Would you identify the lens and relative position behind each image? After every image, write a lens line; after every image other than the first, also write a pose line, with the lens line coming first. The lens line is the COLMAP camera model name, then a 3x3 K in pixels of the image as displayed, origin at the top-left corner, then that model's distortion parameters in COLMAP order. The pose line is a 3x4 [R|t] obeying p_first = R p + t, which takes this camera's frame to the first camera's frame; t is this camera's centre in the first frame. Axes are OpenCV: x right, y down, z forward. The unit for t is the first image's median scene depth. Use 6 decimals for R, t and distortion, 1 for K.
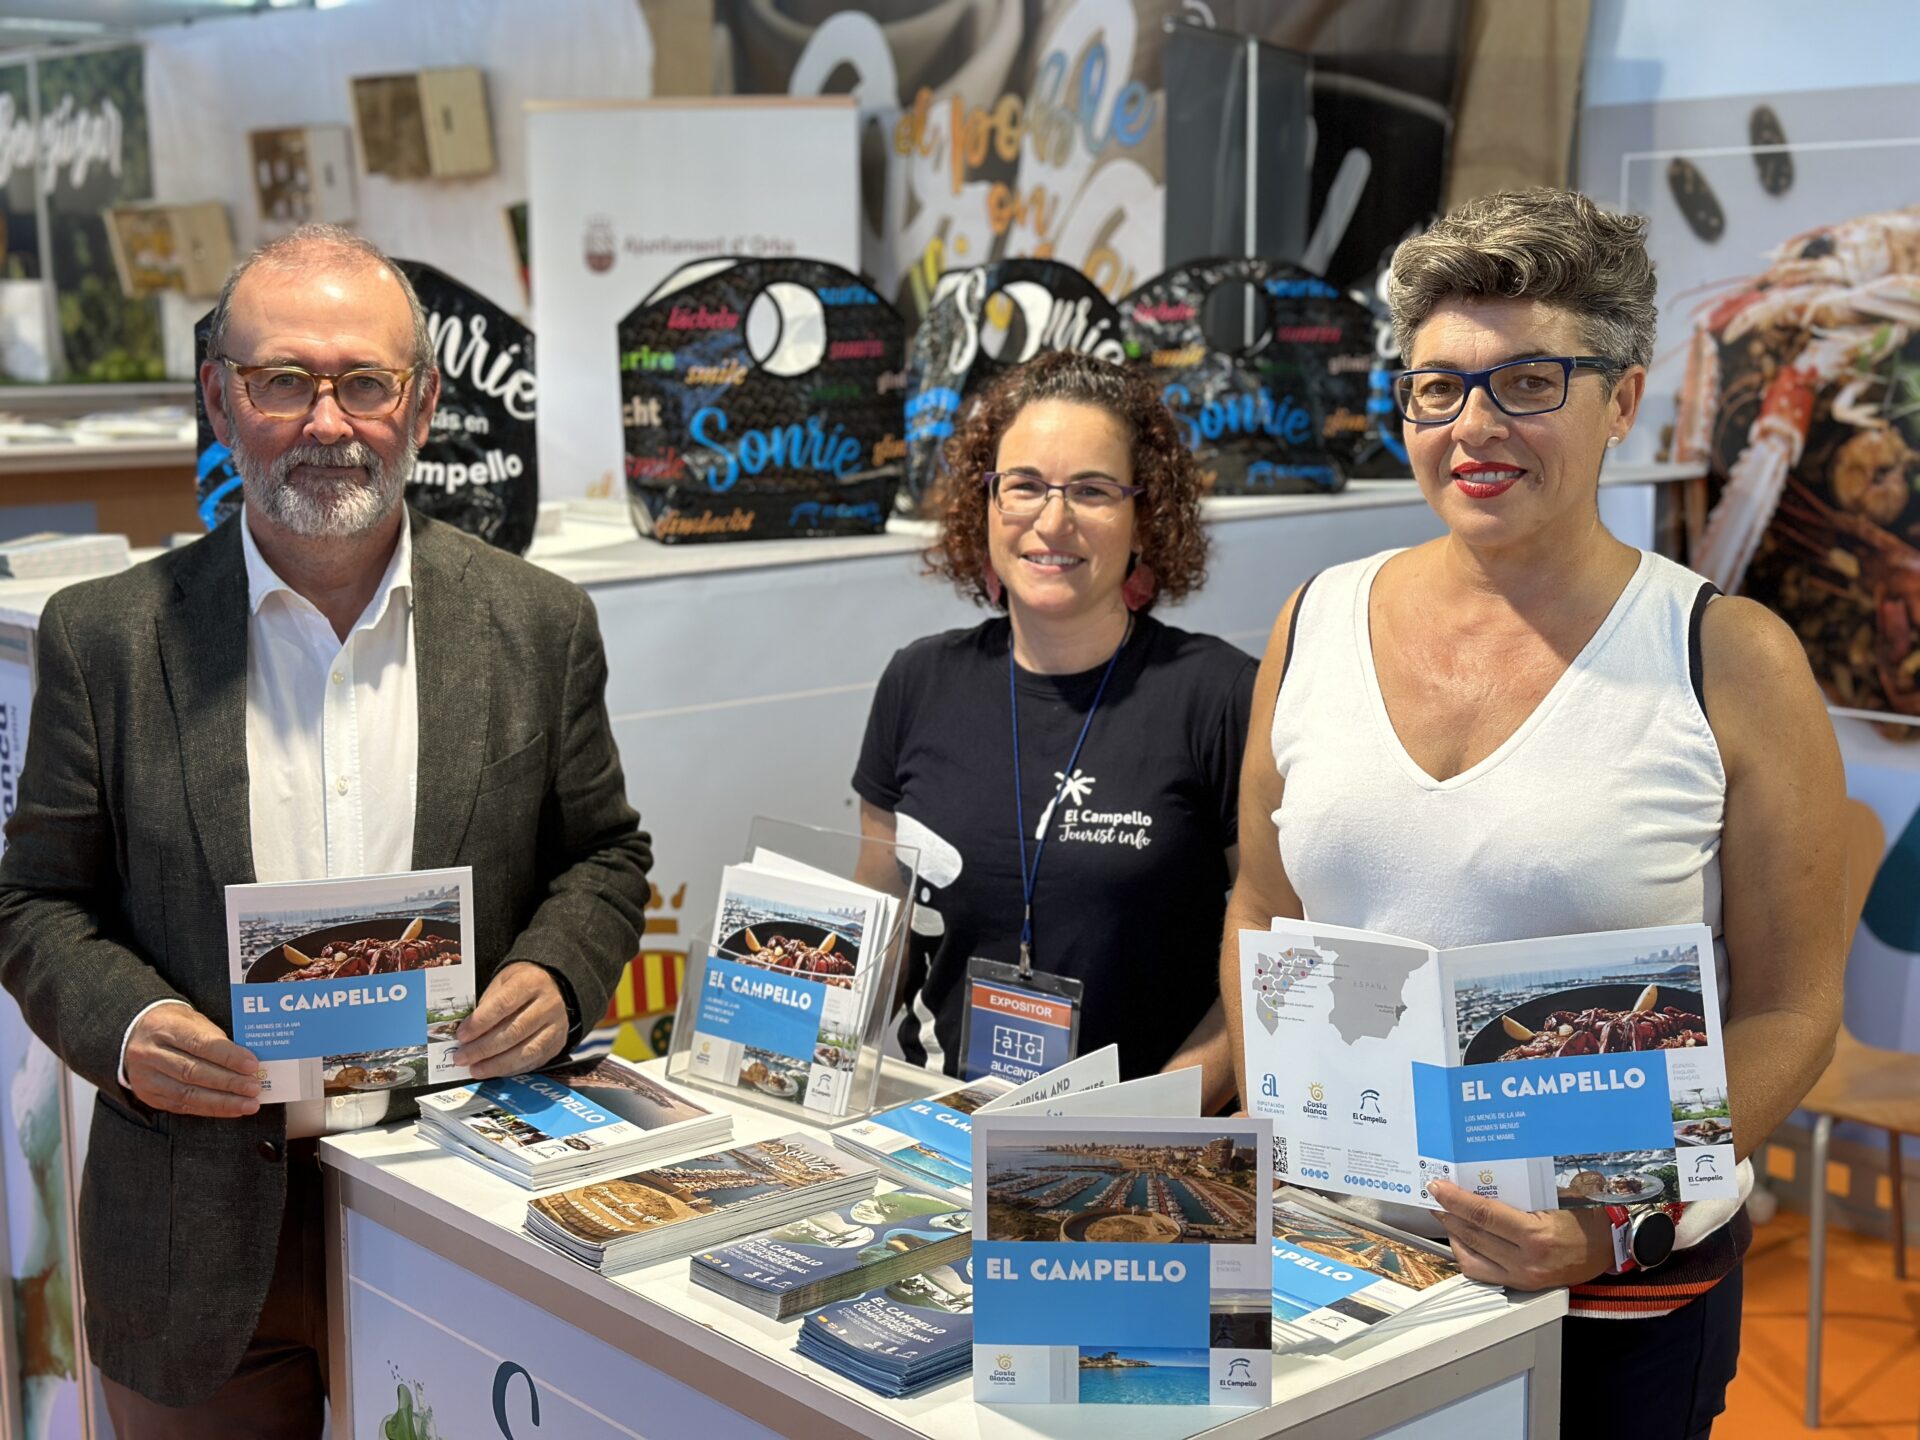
lens RADIAL K [[2620.9, 0, 1001.8], [0, 2620.9, 703.2], [0, 0, 1]] dist [0.155948, 0.000000]
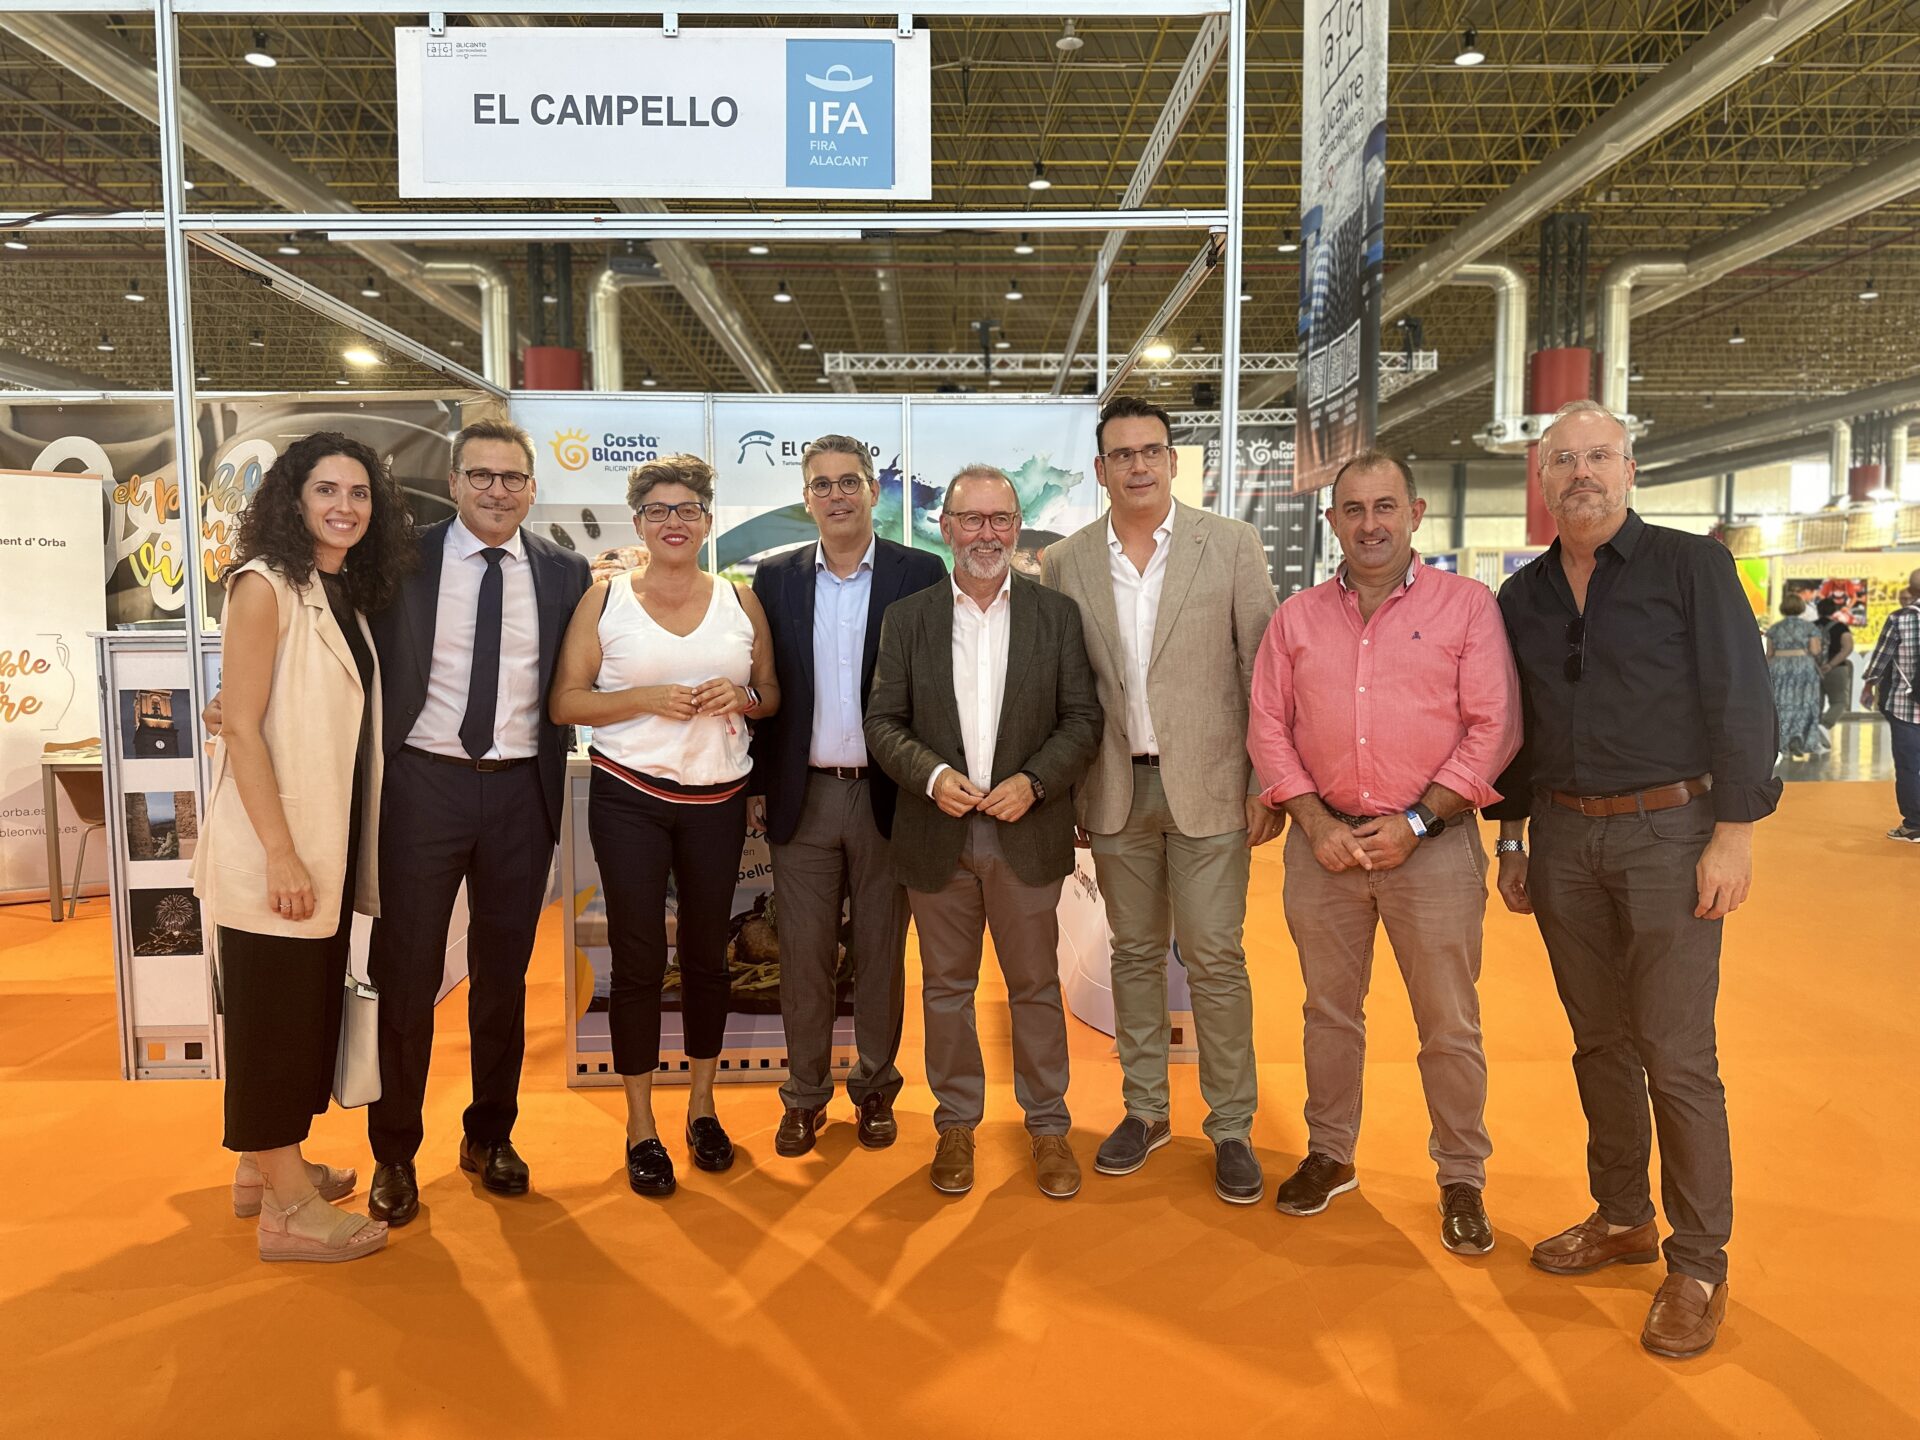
lens RADIAL K [[1308.1, 0, 967.8], [0, 1308.1, 726.1], [0, 0, 1]] dist [0.047466, -0.018318]
pose [[0.654762, -0.053279, 0.753955, -0.561102], [0.119025, 0.992335, -0.033241, 0.117533], [-0.746405, 0.111504, 0.656085, -0.254195]]
